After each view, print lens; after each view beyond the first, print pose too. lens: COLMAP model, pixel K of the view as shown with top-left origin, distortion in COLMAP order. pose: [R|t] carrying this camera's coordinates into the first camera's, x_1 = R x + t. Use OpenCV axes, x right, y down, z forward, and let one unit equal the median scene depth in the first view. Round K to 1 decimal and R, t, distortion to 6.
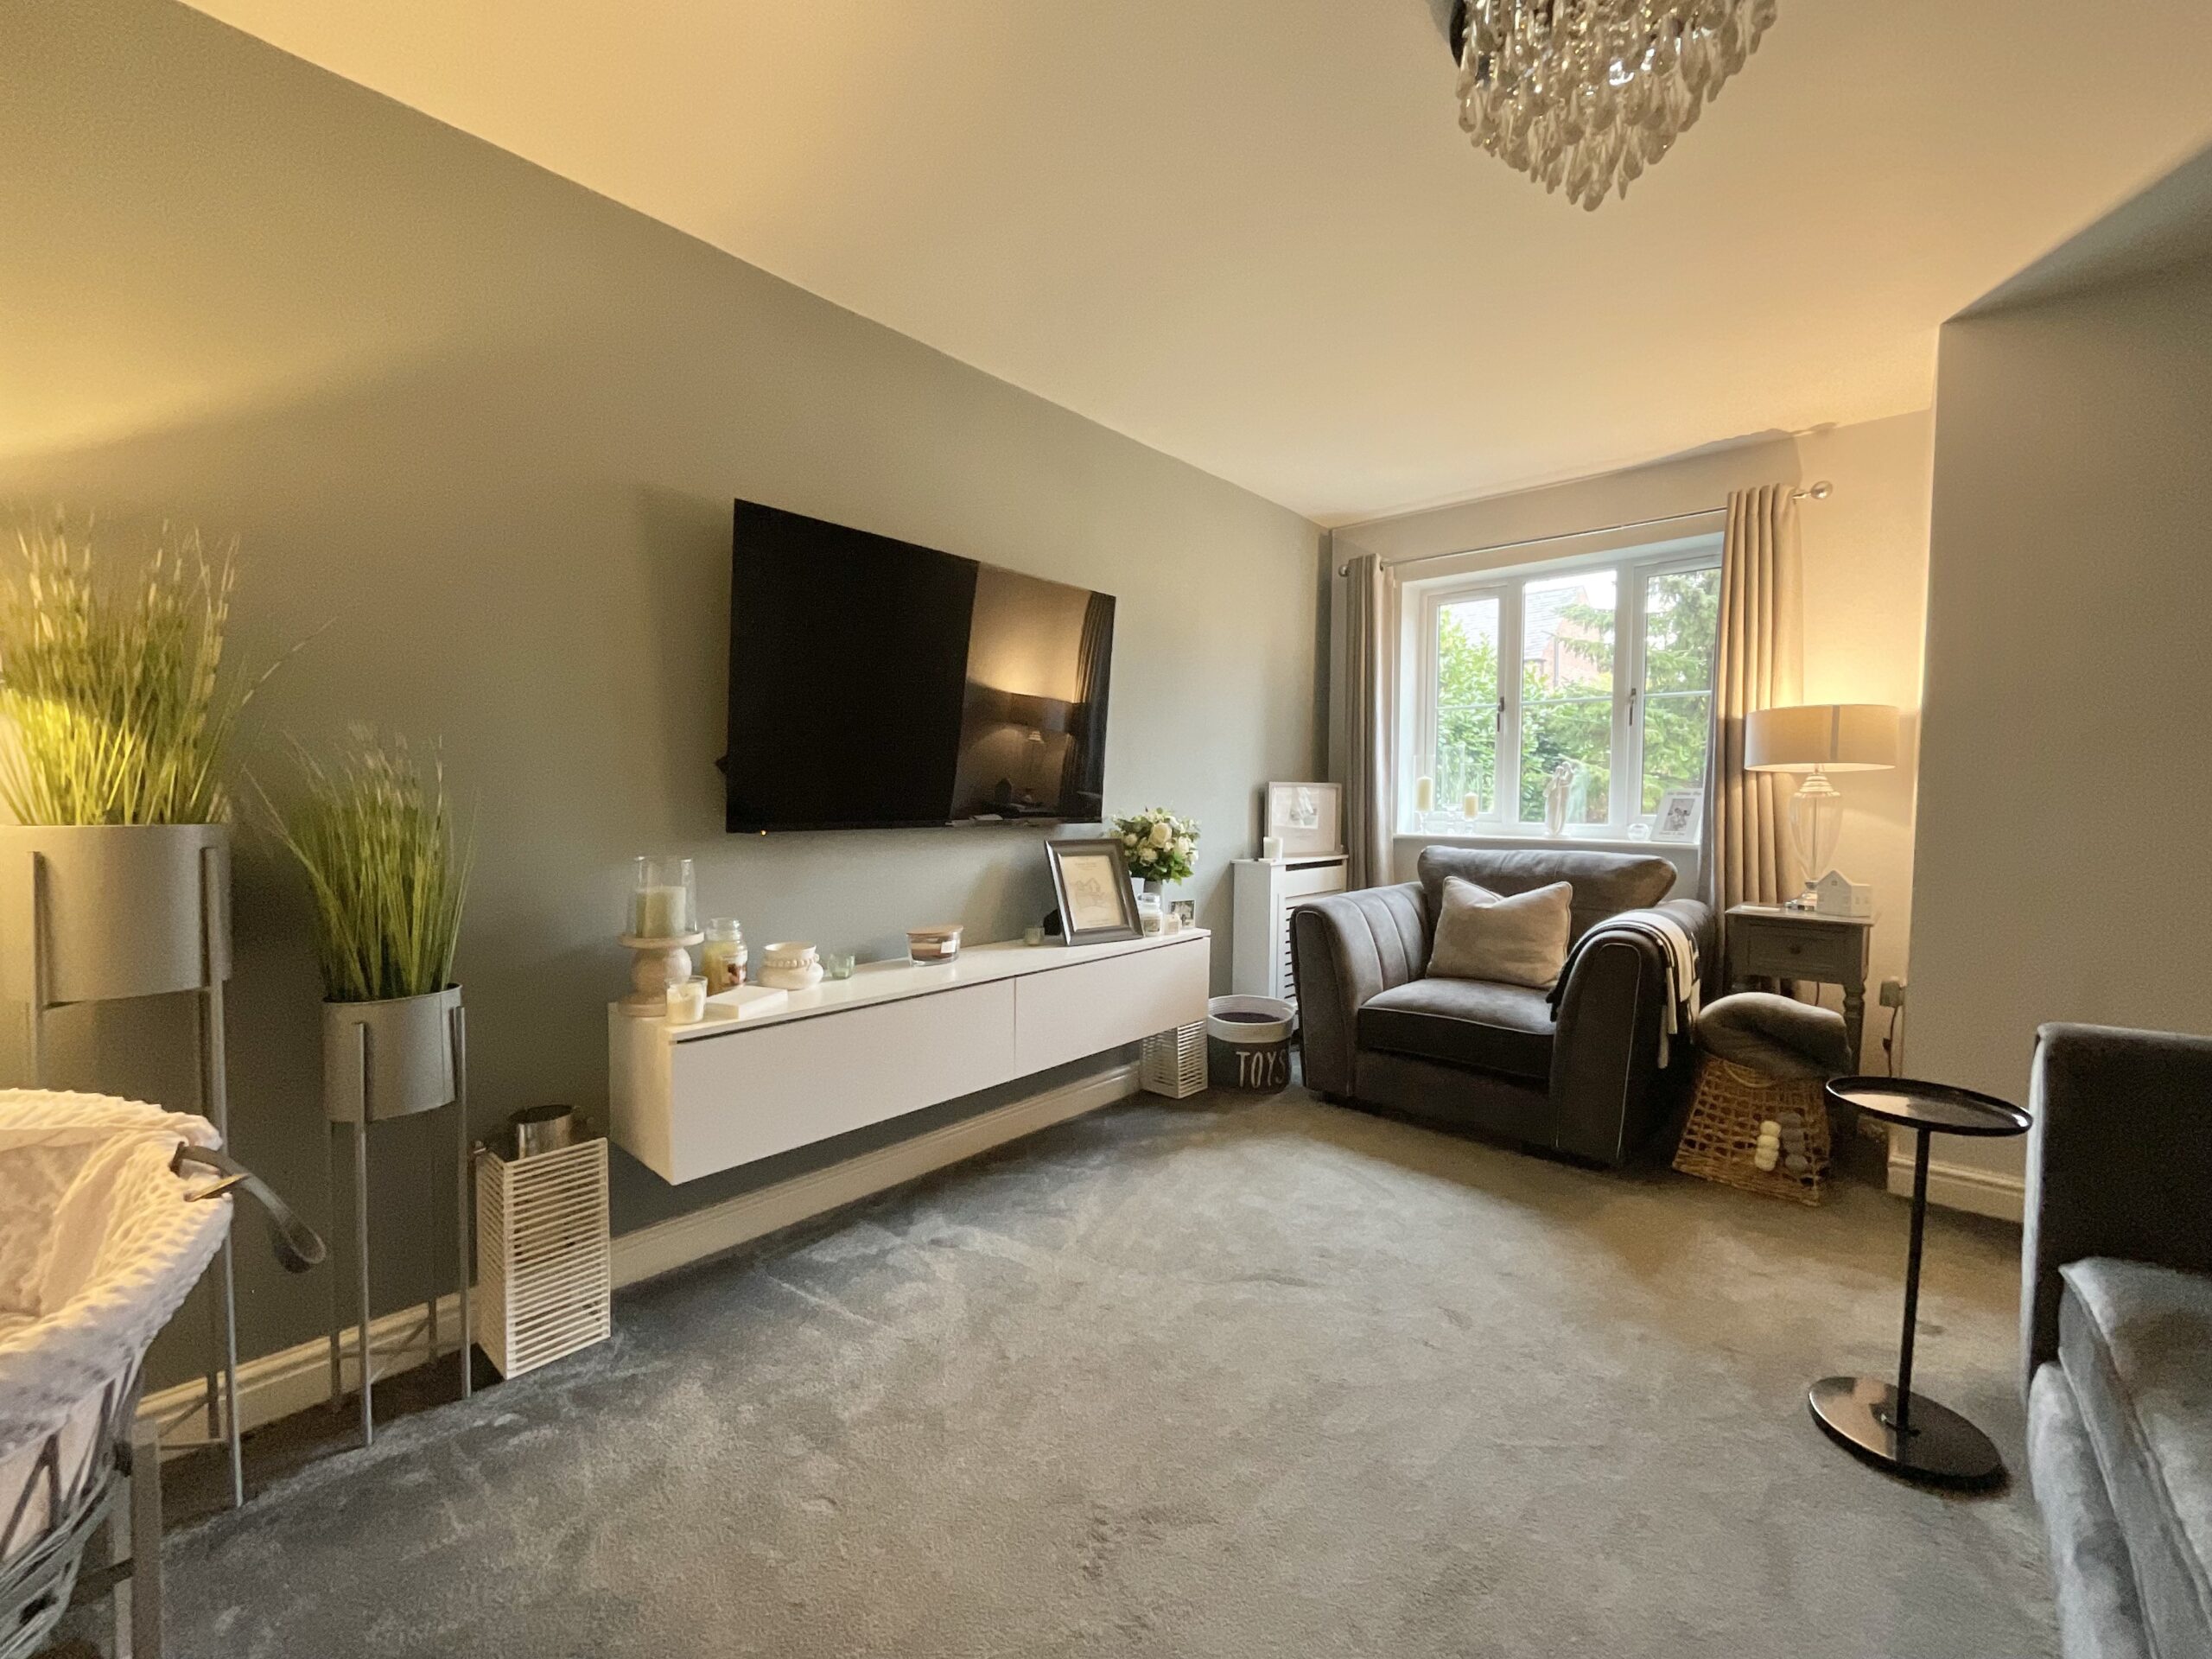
lens RADIAL K [[895.8, 0, 1109.4], [0, 895.8, 827.0], [0, 0, 1]] dist [-0.004046, -0.000148]
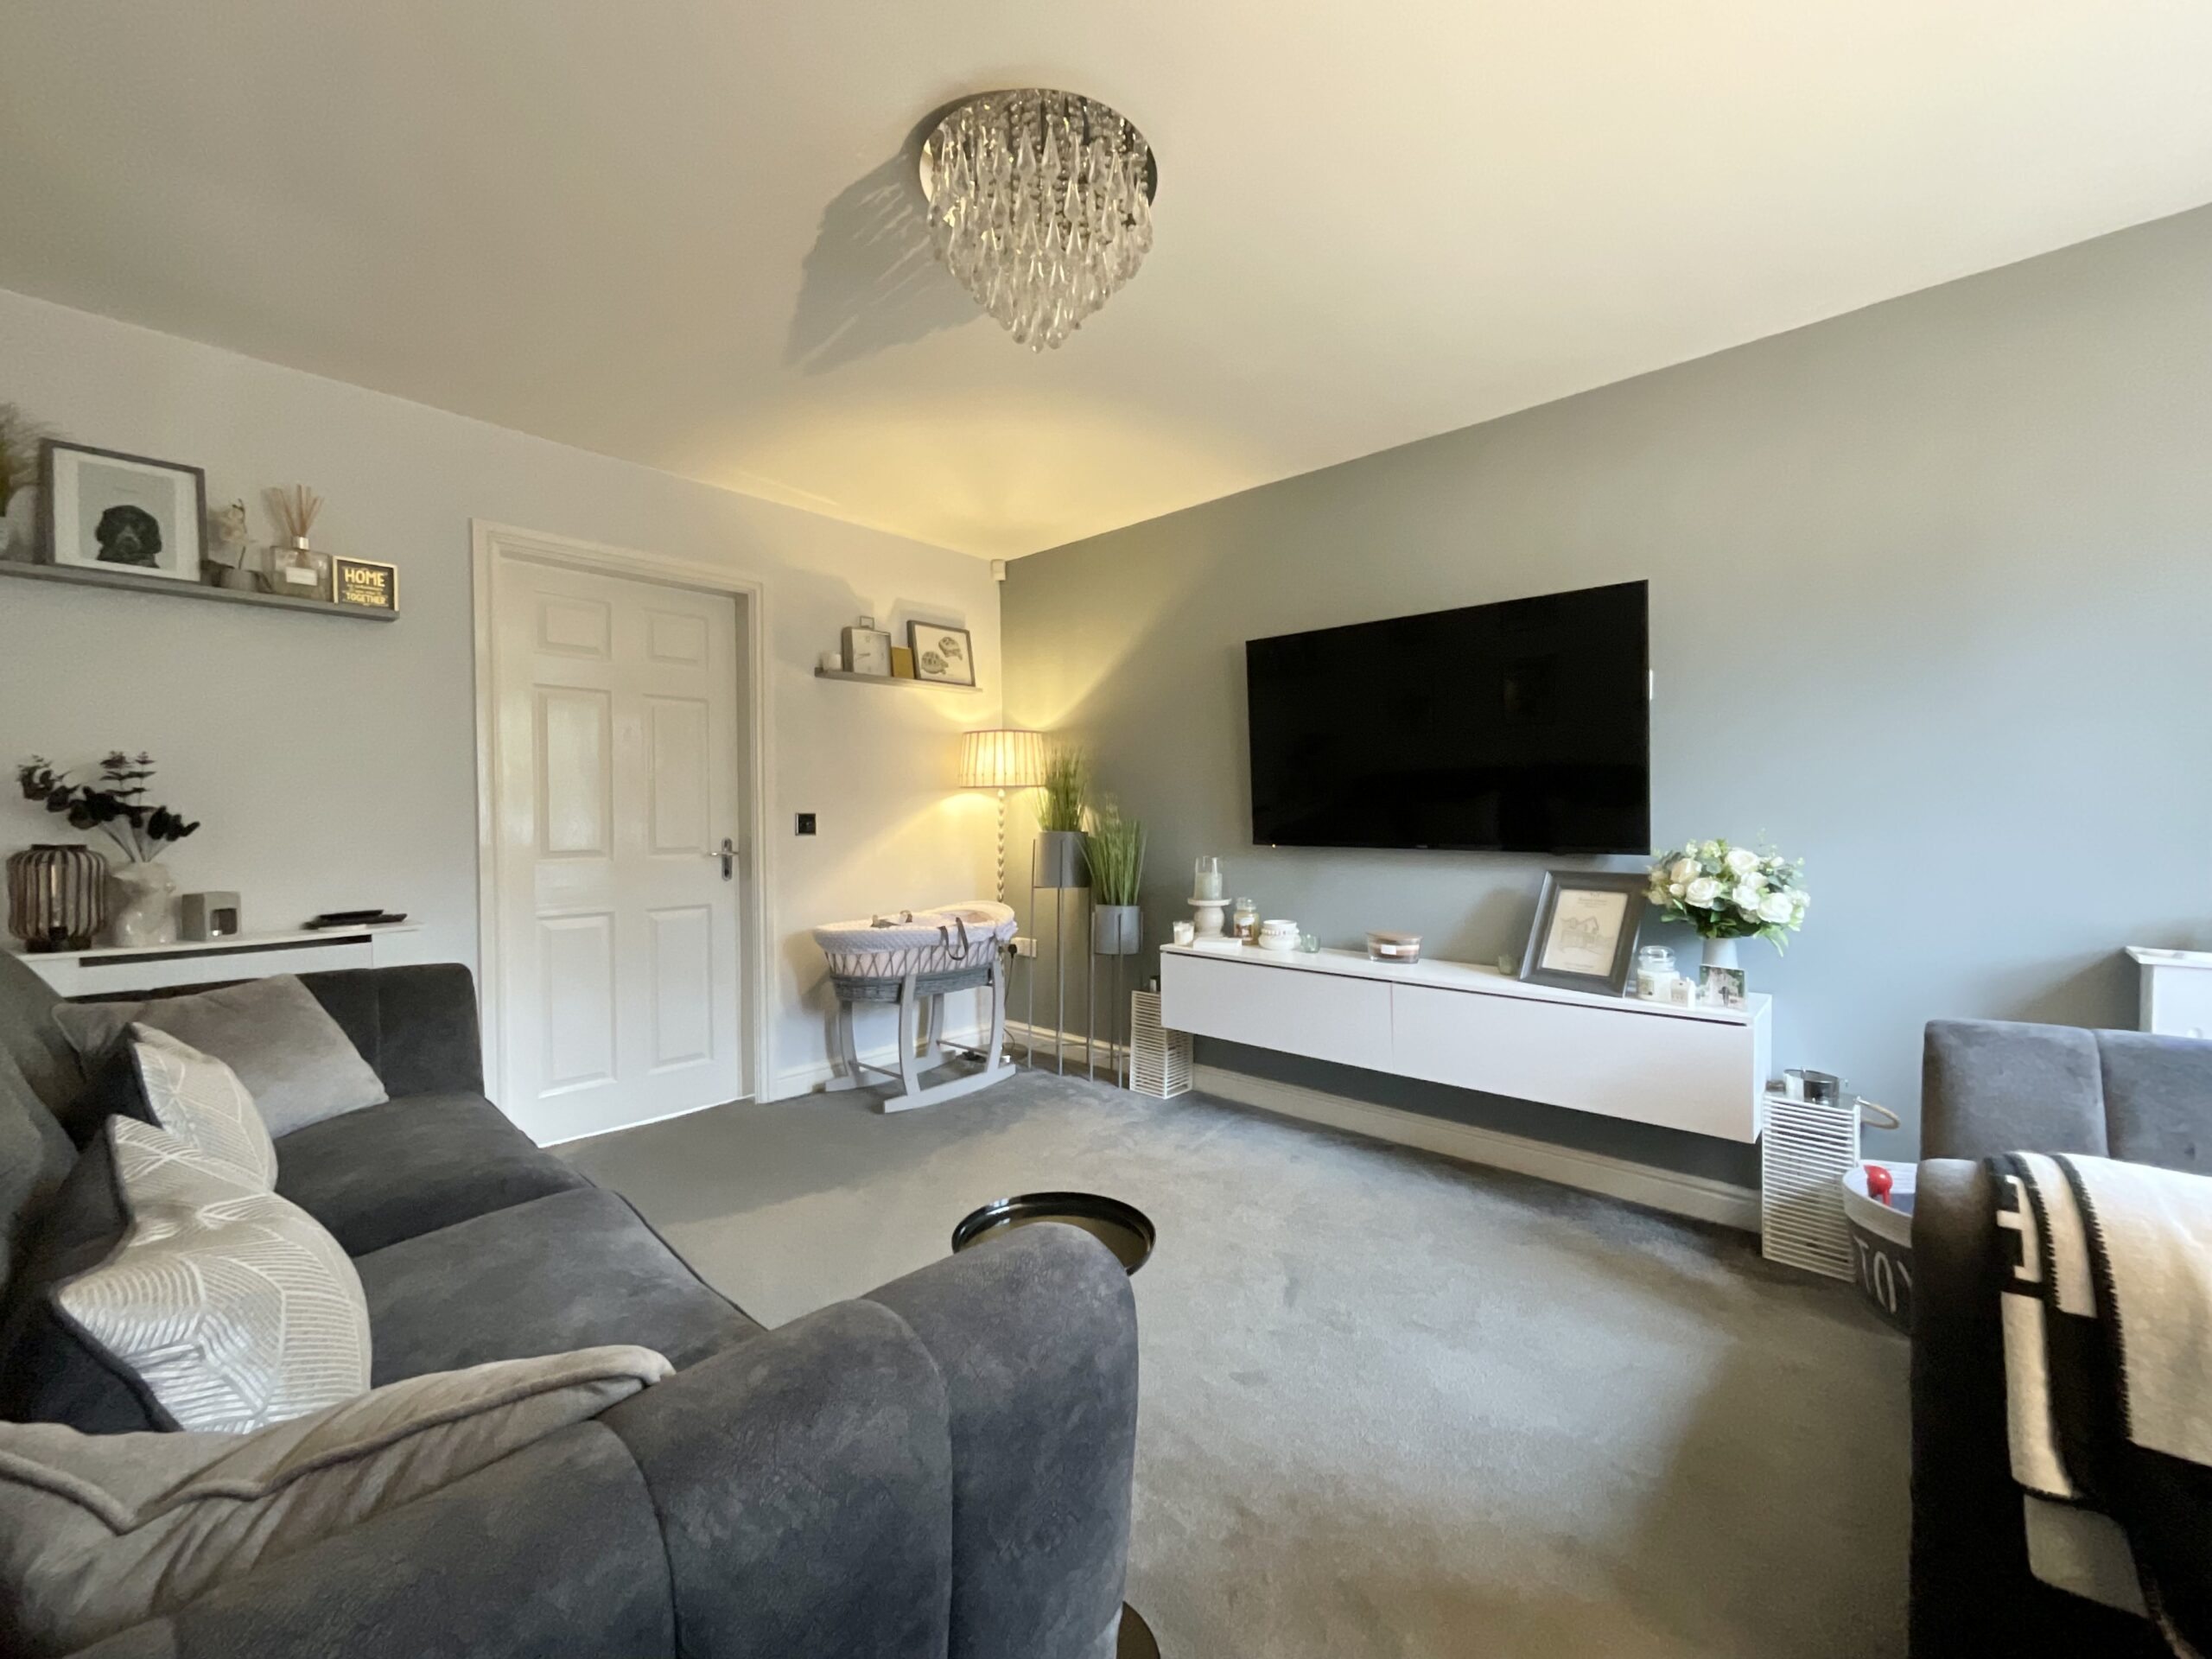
lens RADIAL K [[895.8, 0, 1109.4], [0, 895.8, 827.0], [0, 0, 1]] dist [-0.004046, -0.000148]
pose [[-0.005071, 0.012262, -0.999912, 1.046955], [-0.032496, 0.999395, 0.012420, -0.030563], [0.999459, 0.032557, -0.004670, 0.660311]]
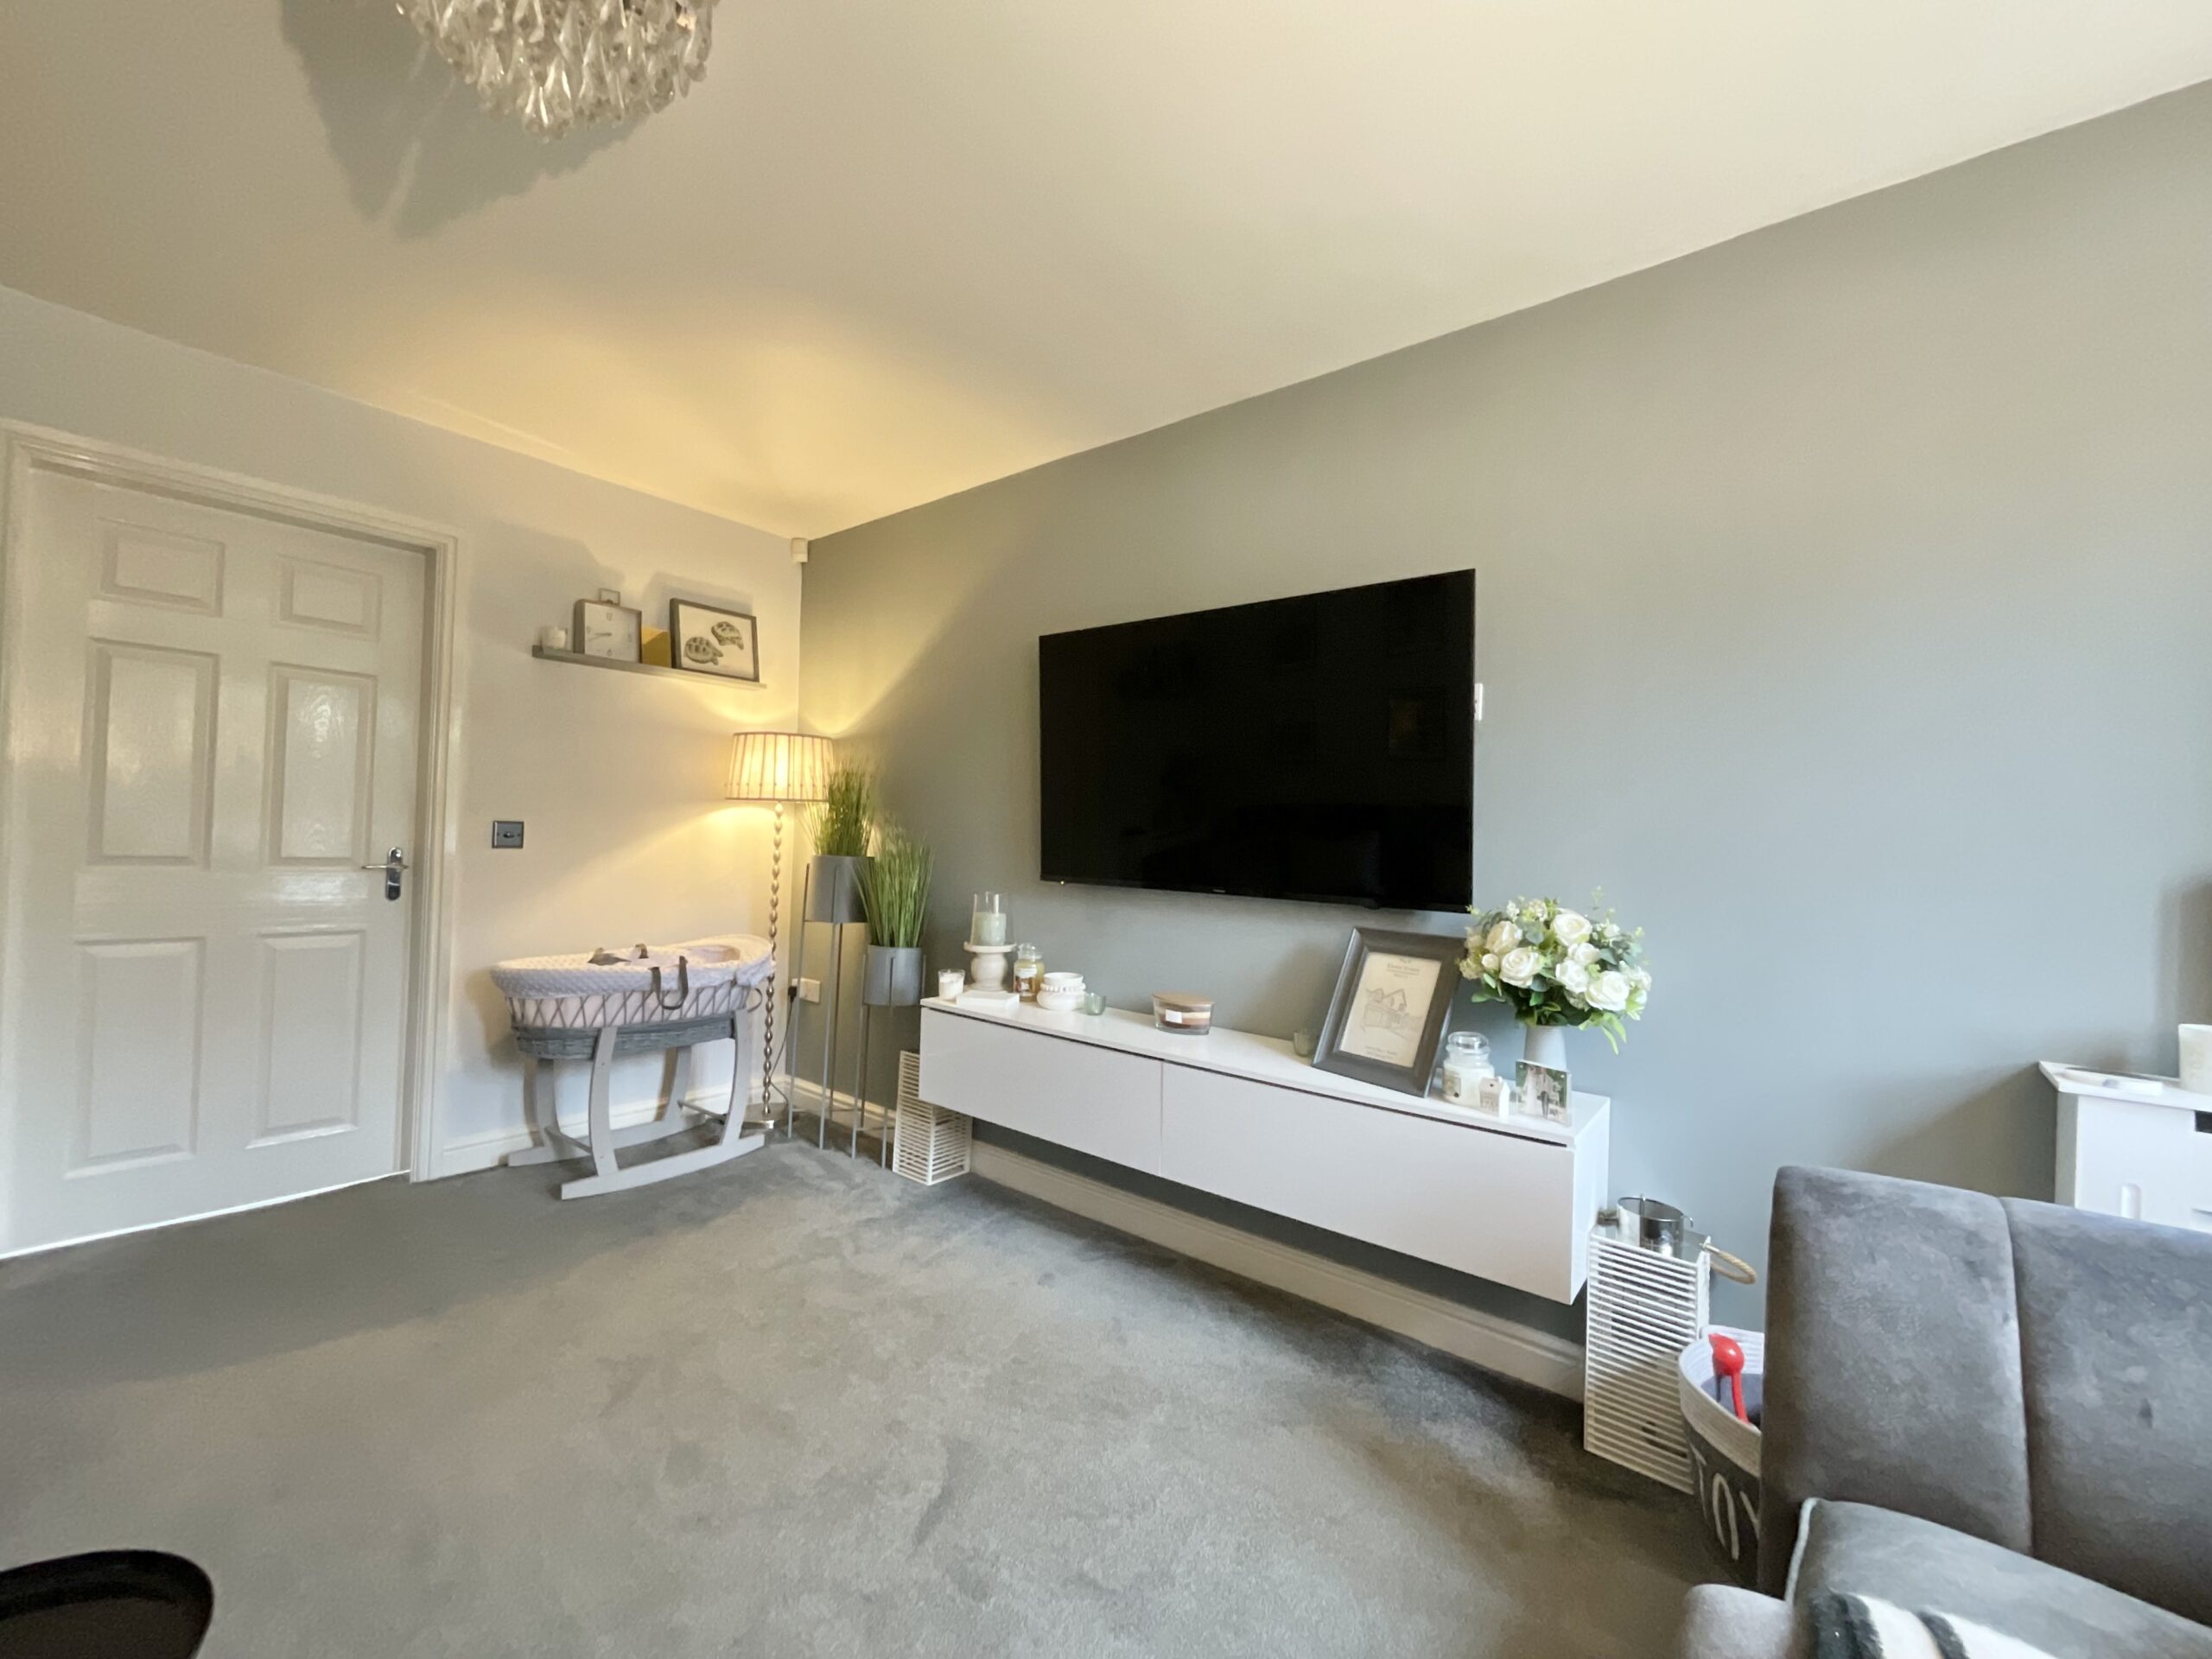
lens RADIAL K [[895.8, 0, 1109.4], [0, 895.8, 827.0], [0, 0, 1]] dist [-0.004046, -0.000148]
pose [[0.053888, -0.016615, -0.998409, 0.812294], [-0.071863, 0.997204, -0.020473, -0.044983], [0.995958, 0.072852, 0.052543, 0.904879]]
